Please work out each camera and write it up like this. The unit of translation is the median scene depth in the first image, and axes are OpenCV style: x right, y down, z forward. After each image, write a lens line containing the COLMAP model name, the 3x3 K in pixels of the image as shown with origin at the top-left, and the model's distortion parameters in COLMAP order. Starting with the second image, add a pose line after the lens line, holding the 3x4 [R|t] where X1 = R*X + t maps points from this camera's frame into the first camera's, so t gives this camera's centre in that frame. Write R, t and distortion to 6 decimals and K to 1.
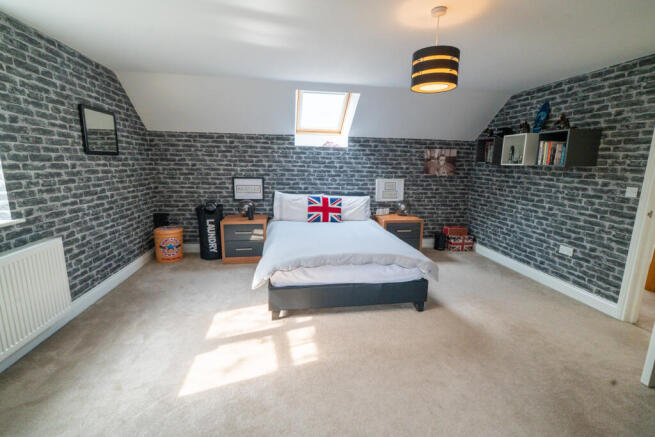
lens RADIAL K [[298.6, 0, 327.5], [0, 298.6, 218.5], [0, 0, 1]] dist [-0.007759, 0.000351]
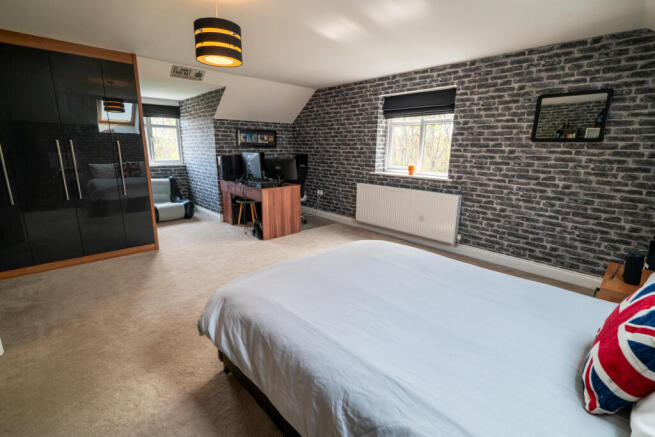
lens RADIAL K [[298.6, 0, 327.5], [0, 298.6, 218.5], [0, 0, 1]] dist [-0.007759, 0.000351]
pose [[-0.830372, 0.109856, -0.546272, 0.491097], [-0.125220, 0.918506, 0.375056, -0.292631], [0.542957, 0.379840, -0.748946, 1.627361]]
